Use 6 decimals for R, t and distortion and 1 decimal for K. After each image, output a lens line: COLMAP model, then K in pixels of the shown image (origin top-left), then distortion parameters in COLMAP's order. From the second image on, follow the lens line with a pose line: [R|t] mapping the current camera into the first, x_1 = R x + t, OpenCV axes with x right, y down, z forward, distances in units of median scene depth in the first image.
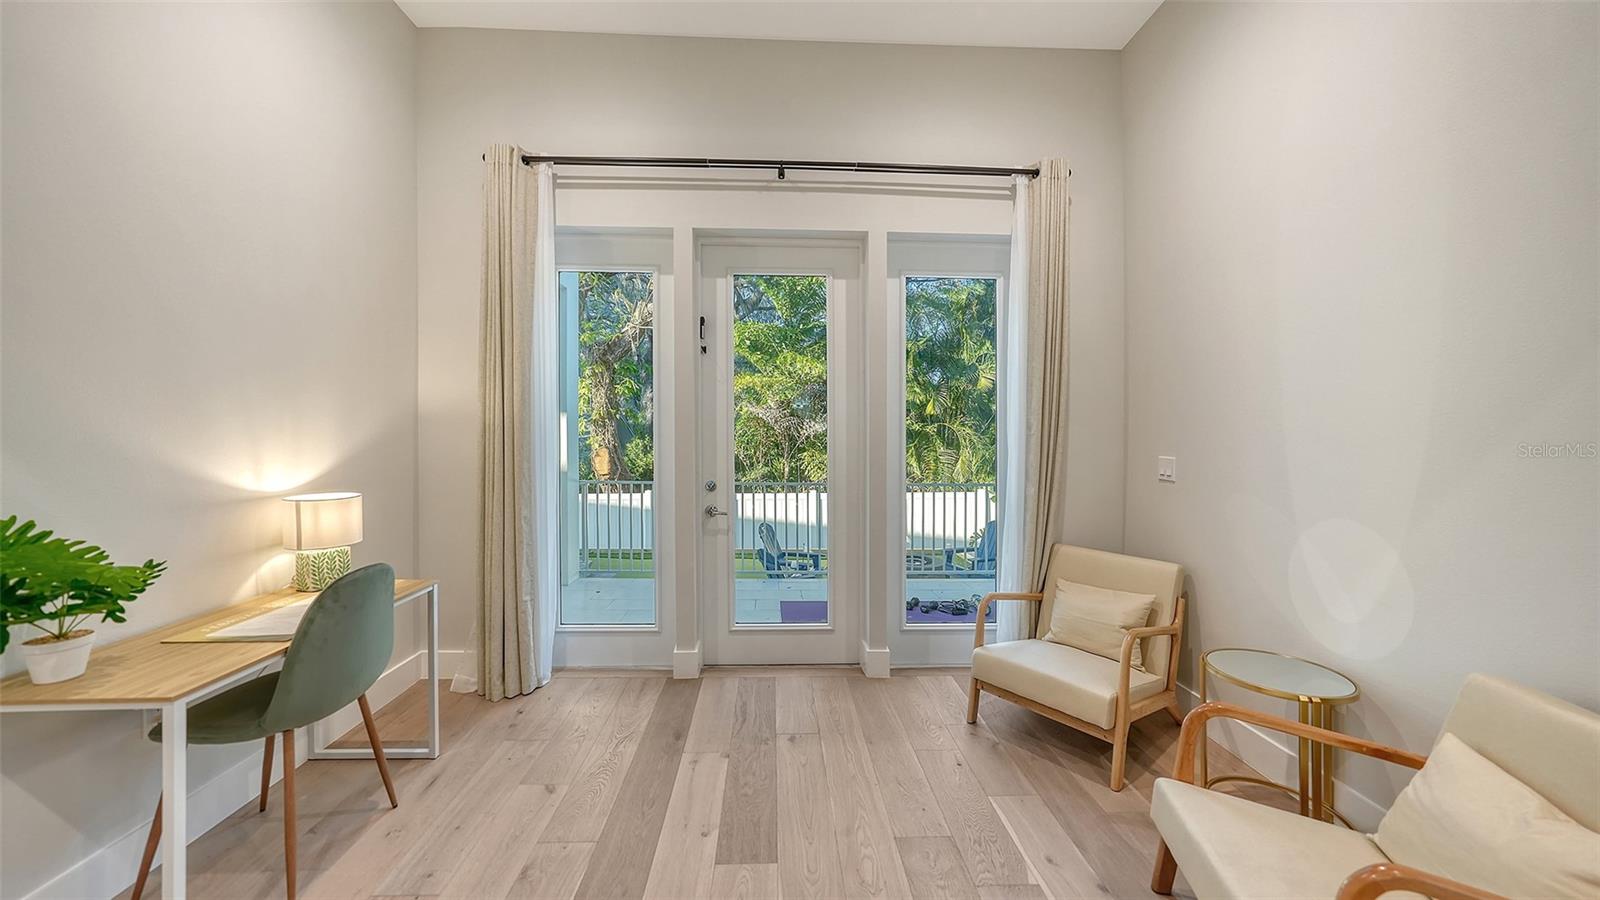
lens RADIAL K [[563.0, 0, 796.8], [0, 563.0, 448.3], [0, 0, 1]] dist [-0.016190, 0.001816]
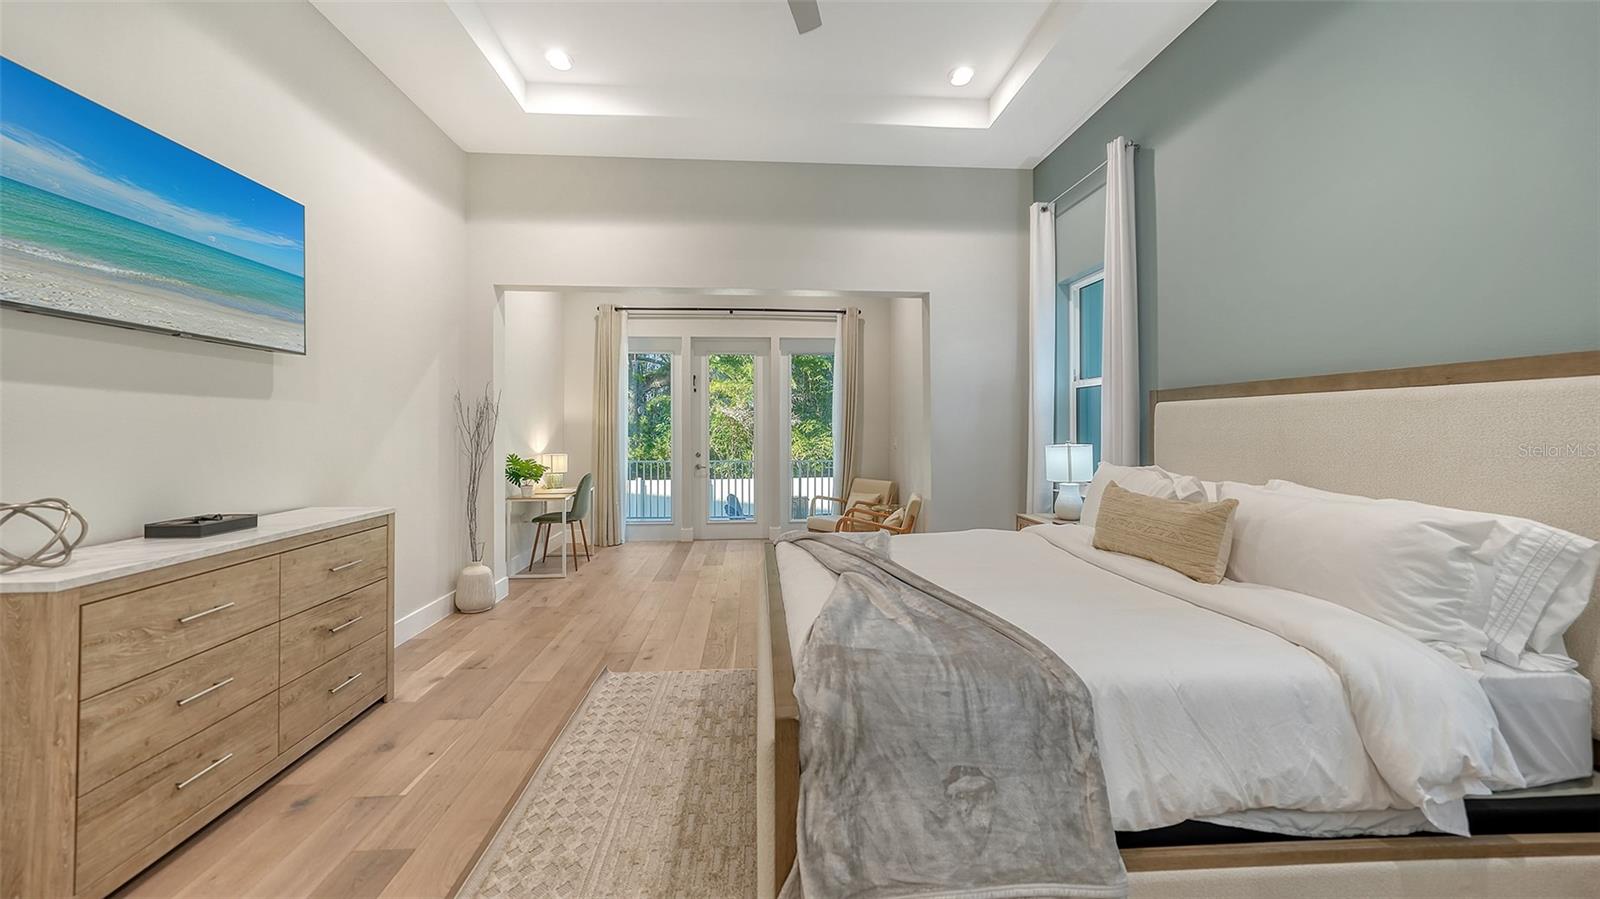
lens RADIAL K [[626.1, 0, 811.4], [0, 626.1, 433.0], [0, 0, 1]] dist [-0.015205, 0.000324]
pose [[0.998716, -0.005154, 0.050394, 0.148463], [0.006273, 0.999737, -0.022077, 0.042085], [-0.050267, 0.022365, 0.998485, -1.321661]]
